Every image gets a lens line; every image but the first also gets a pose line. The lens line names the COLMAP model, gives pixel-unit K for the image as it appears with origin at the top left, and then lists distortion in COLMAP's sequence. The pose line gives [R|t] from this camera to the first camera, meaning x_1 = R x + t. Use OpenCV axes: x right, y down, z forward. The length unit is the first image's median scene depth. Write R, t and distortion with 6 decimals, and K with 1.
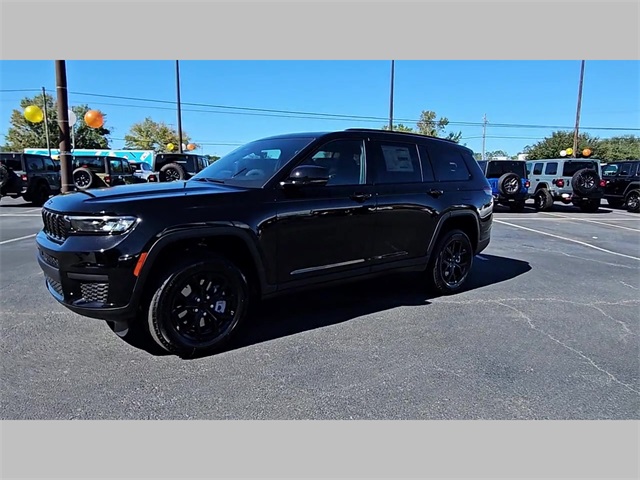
lens RADIAL K [[472.2, 0, 283.2], [0, 472.2, 246.5], [0, 0, 1]] dist [0.003134, 0.002396]
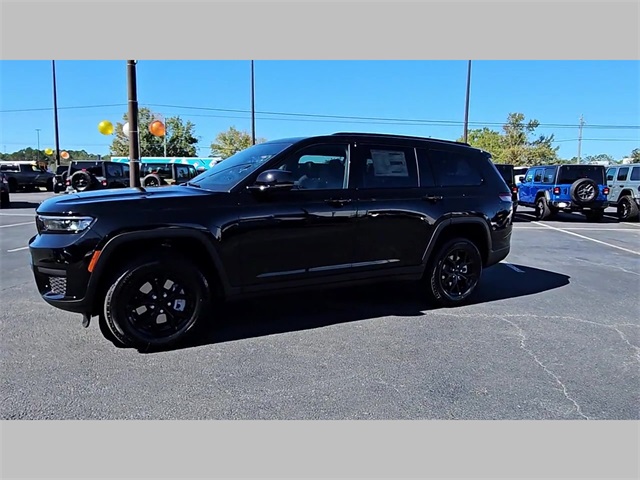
lens RADIAL K [[468.4, 0, 278.7], [0, 468.4, 241.7], [0, 0, 1]] dist [0.003565, -0.002354]
pose [[0.980713, 0.025655, -0.193762, 0.191139], [-0.029863, 0.999377, -0.018829, 0.000356], [0.193158, 0.024252, 0.980868, 0.017162]]
